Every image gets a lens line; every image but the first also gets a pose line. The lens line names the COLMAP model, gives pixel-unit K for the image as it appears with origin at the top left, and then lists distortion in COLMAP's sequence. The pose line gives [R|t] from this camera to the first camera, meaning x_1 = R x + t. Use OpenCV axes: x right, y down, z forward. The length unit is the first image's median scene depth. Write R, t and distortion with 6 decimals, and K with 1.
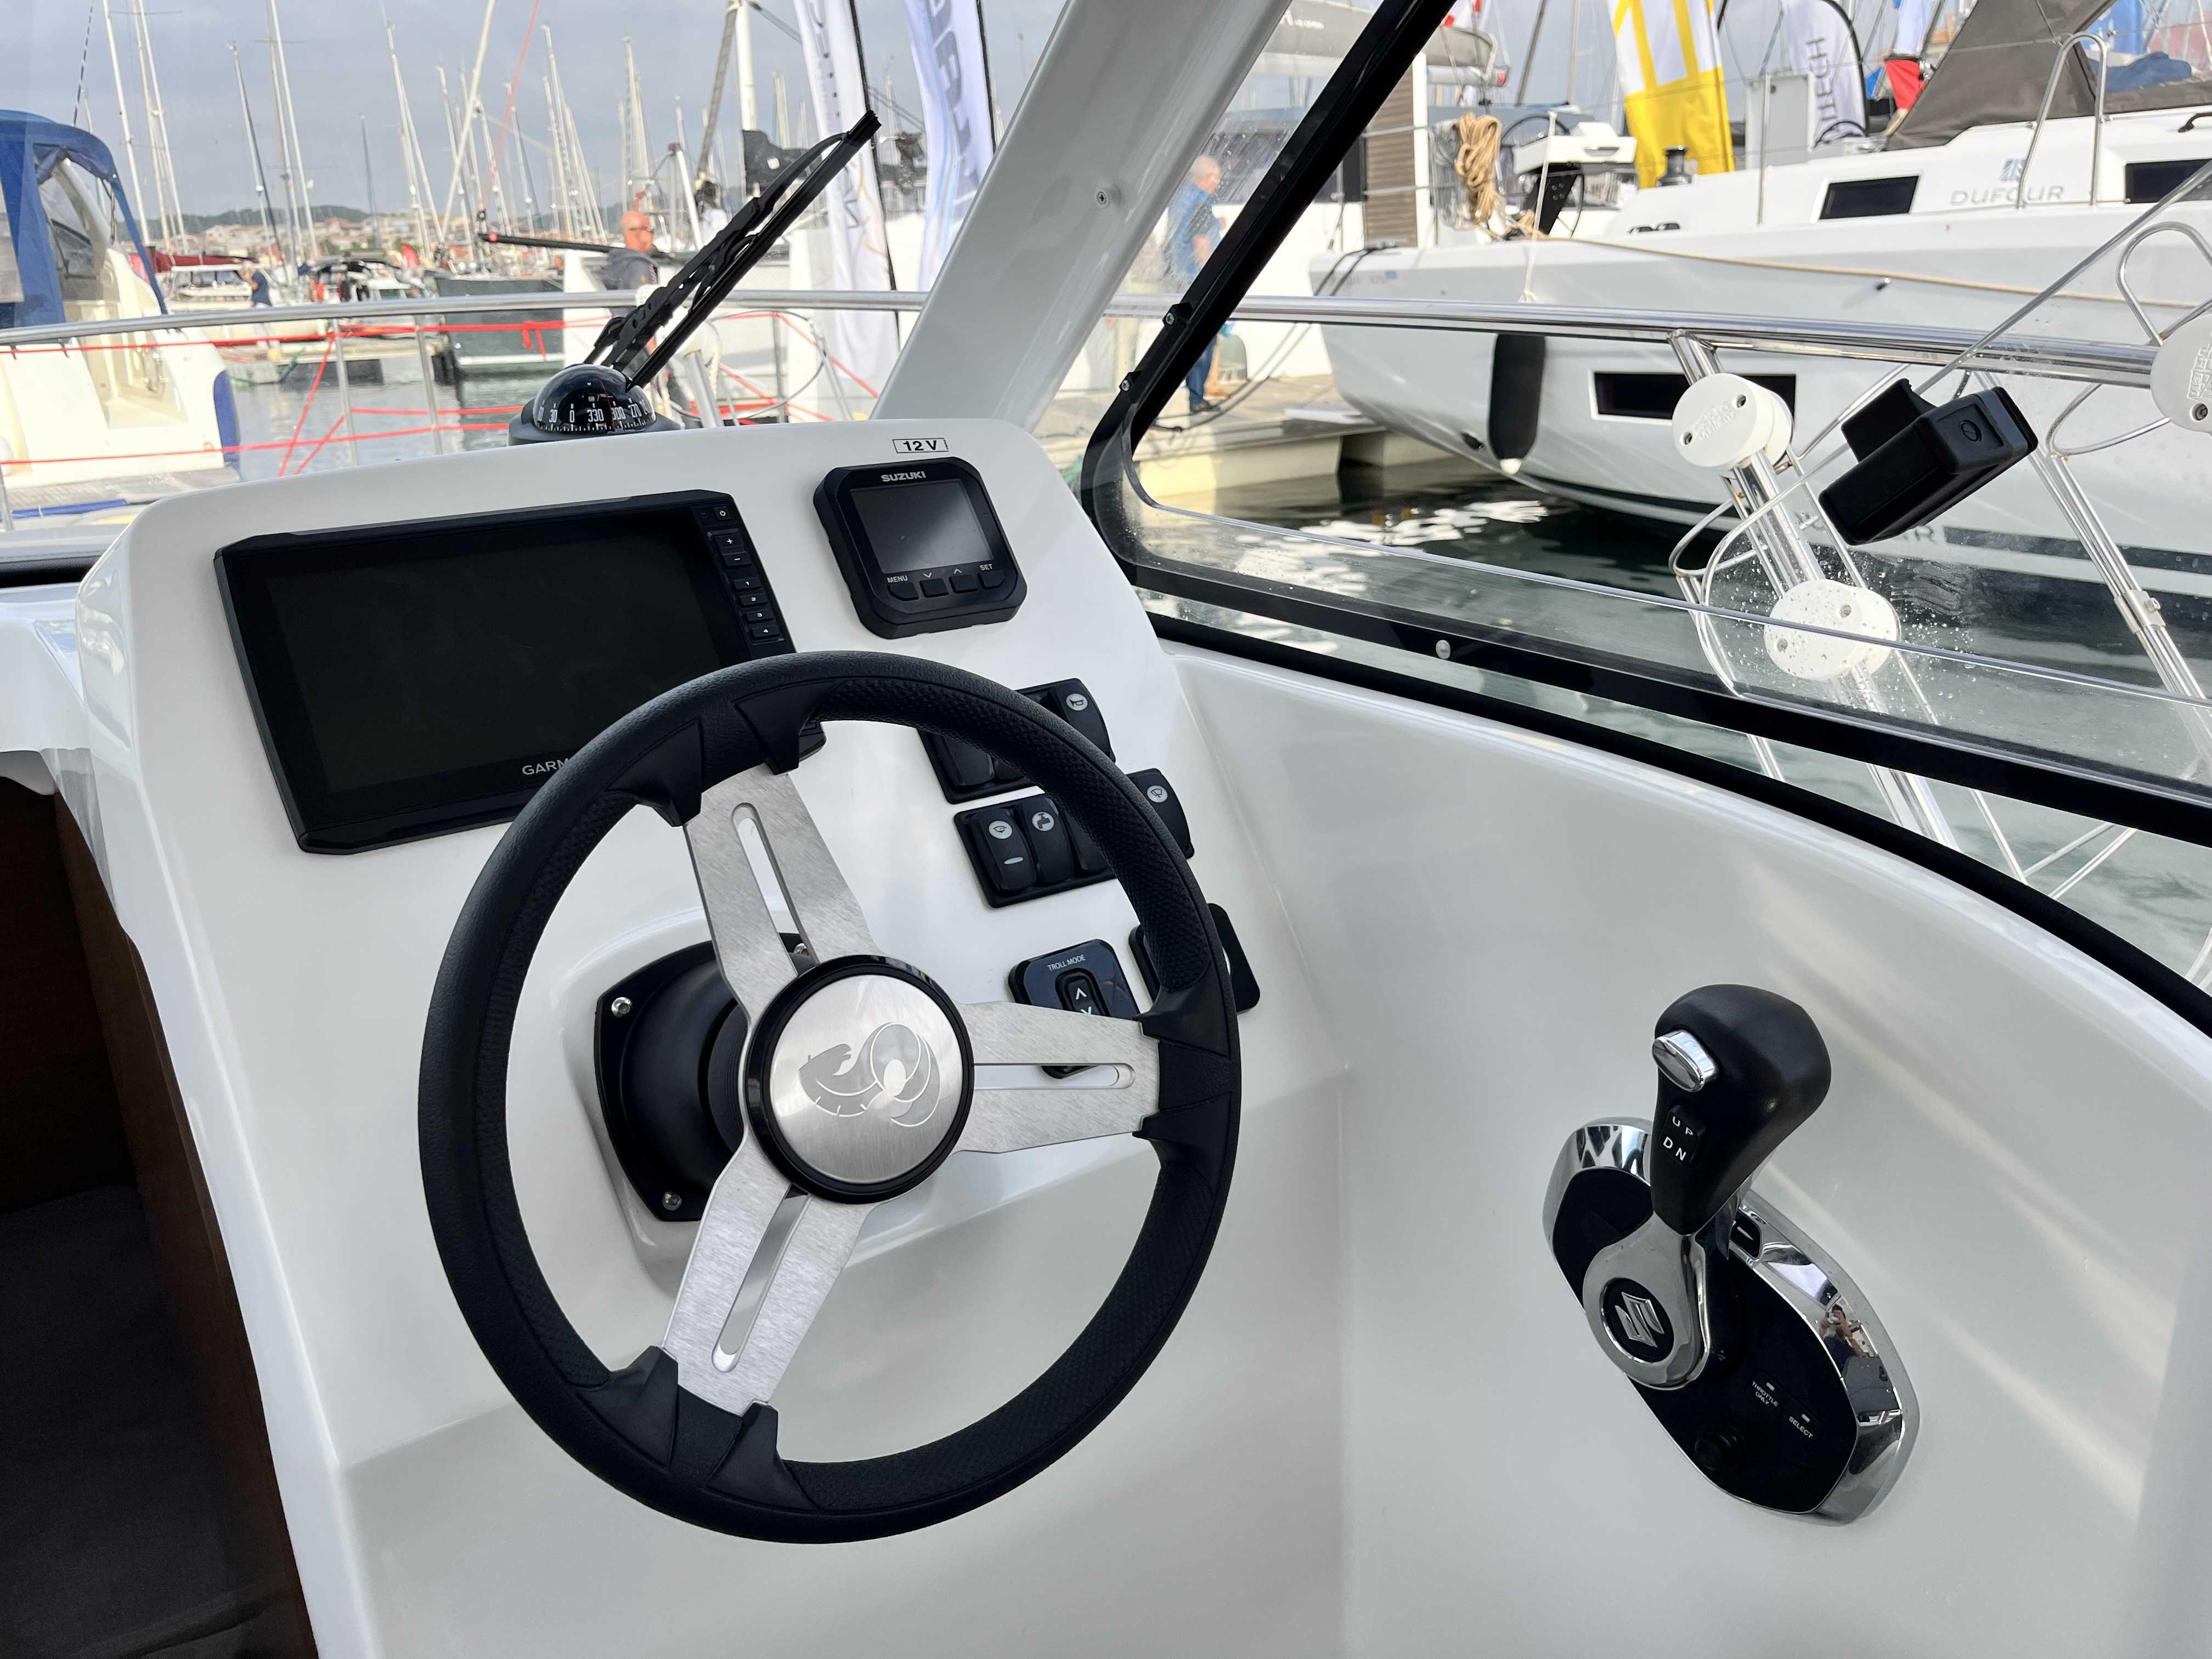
lens RADIAL K [[1692.8, 0, 1106.0], [0, 1692.8, 829.5], [0, 0, 1]] dist [0.054432, -0.107446]
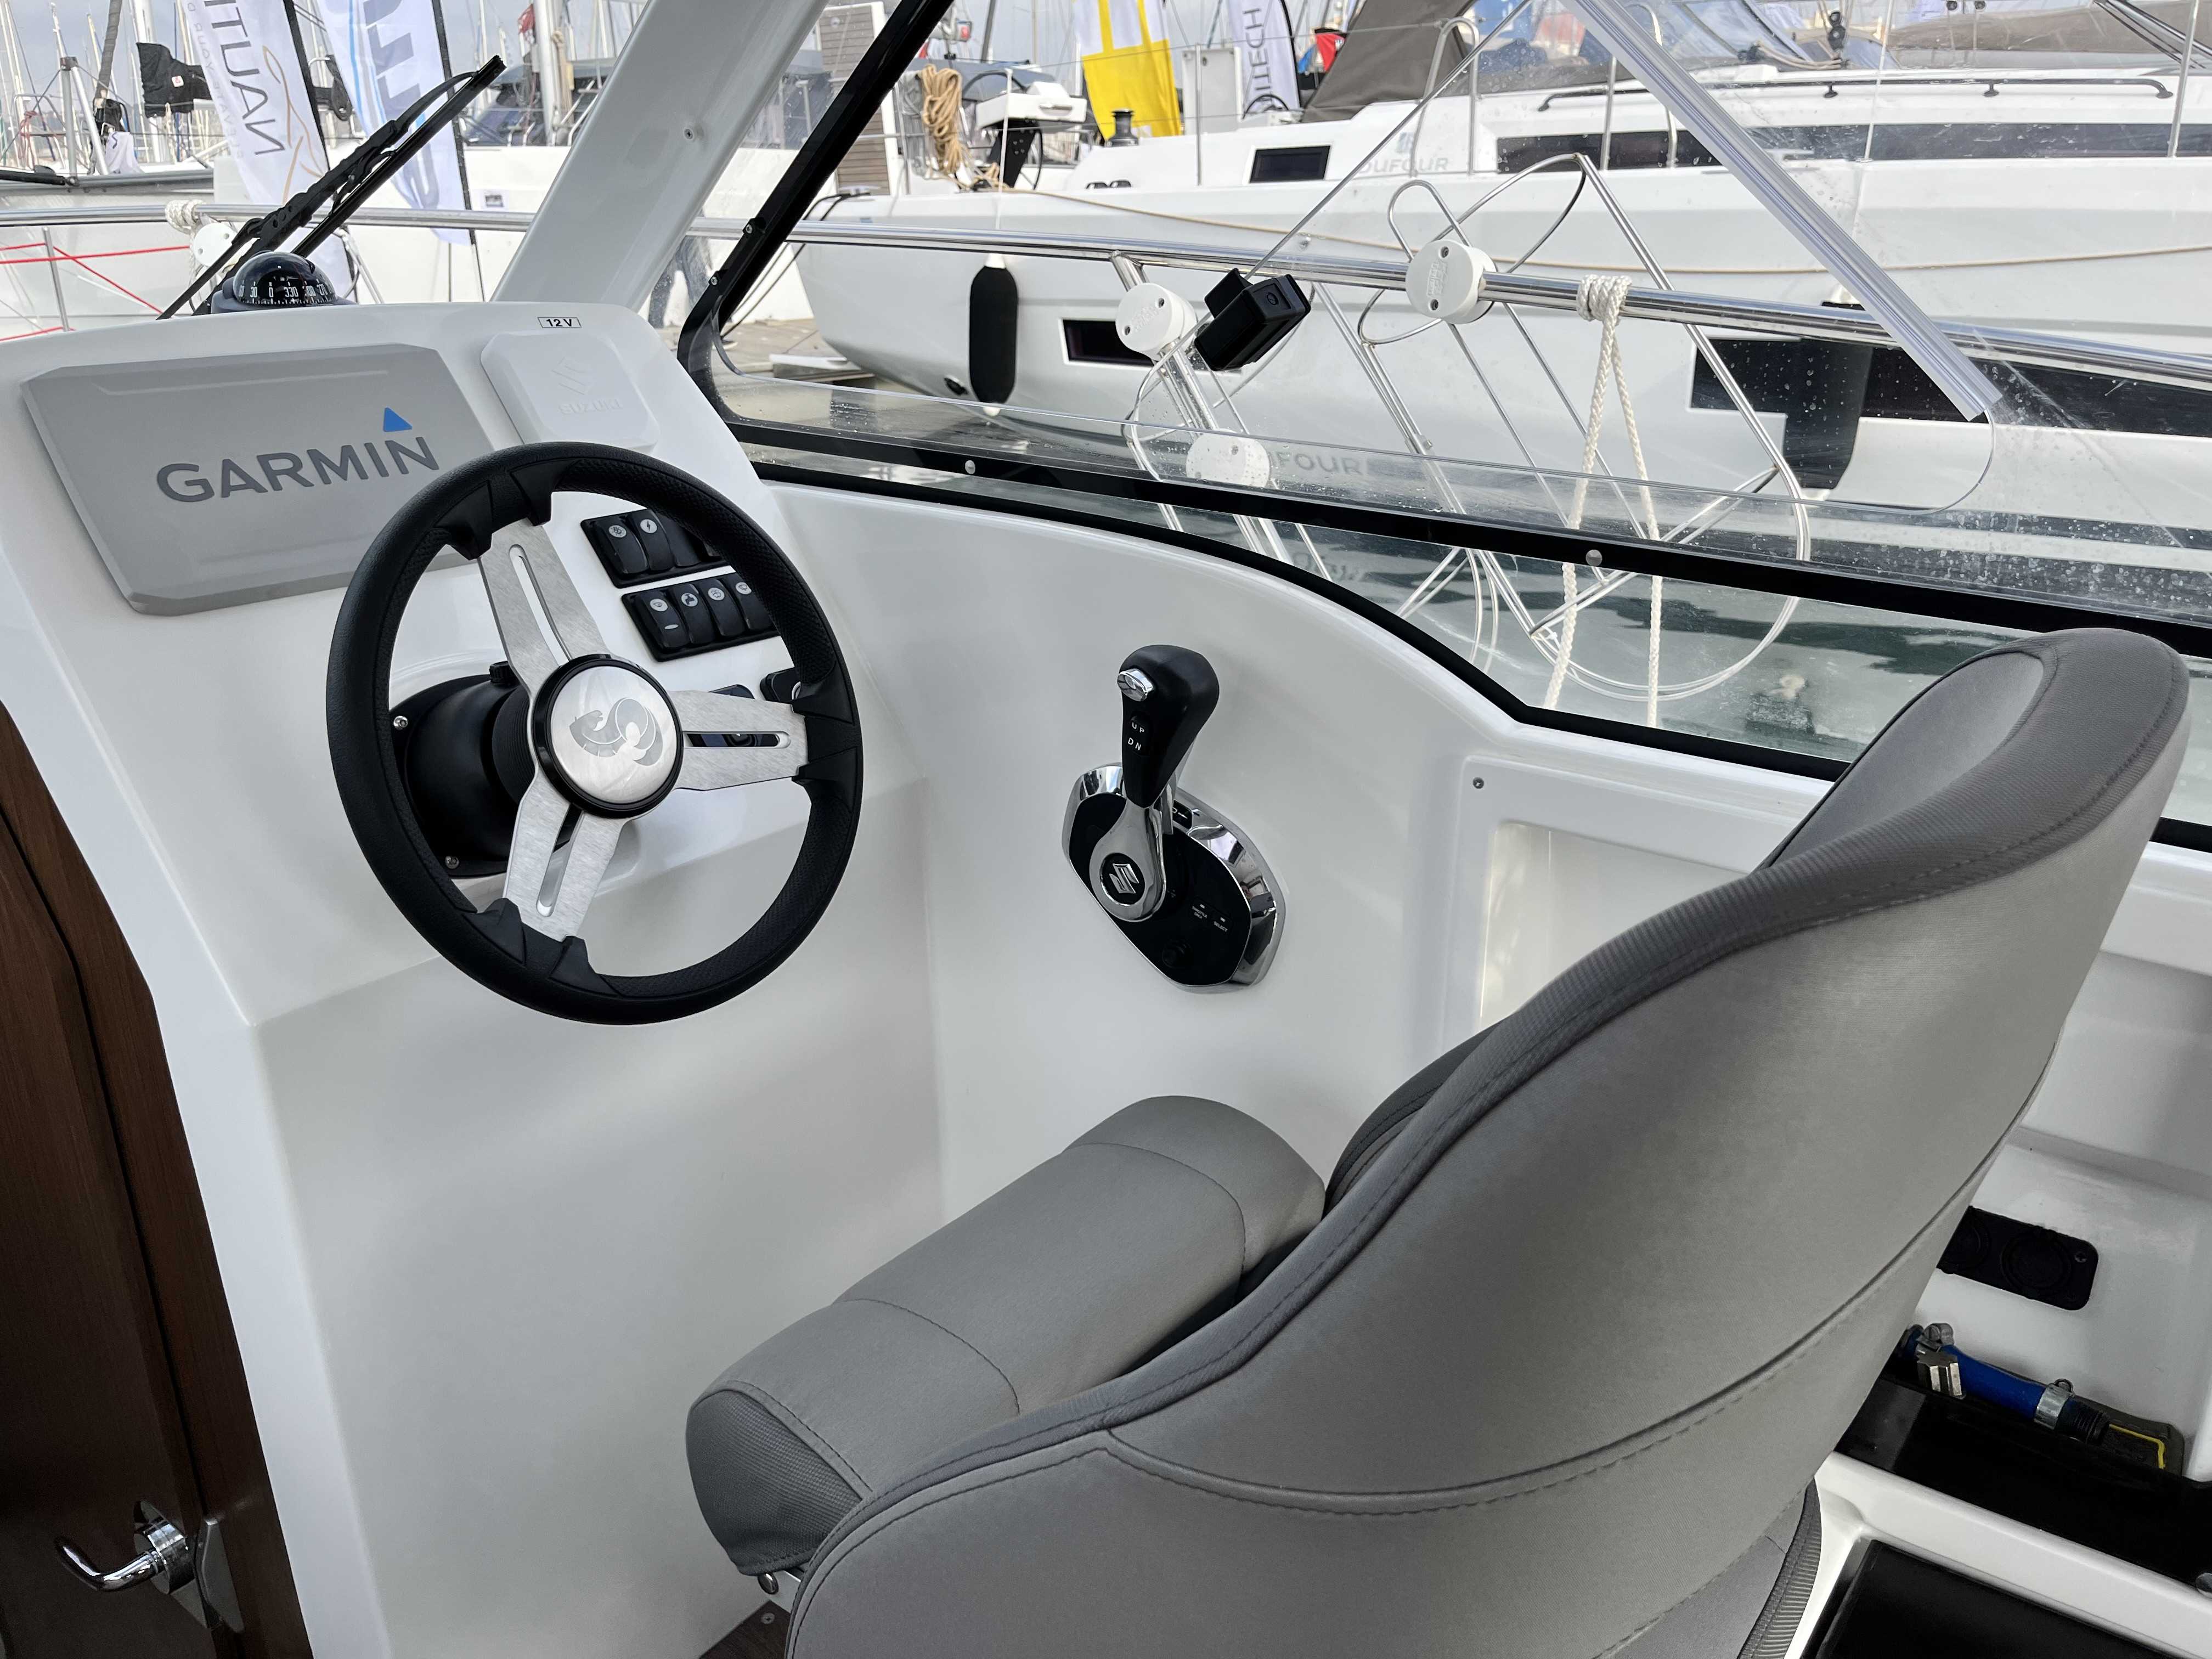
lens RADIAL K [[1662.1, 0, 1113.1], [0, 1662.1, 880.0], [0, 0, 1]] dist [0.029404, -0.064002]
pose [[0.955792, -0.079996, 0.282954, -0.102330], [0.062780, 0.995611, 0.069410, 0.139094], [-0.287265, -0.048577, 0.956619, -0.364009]]
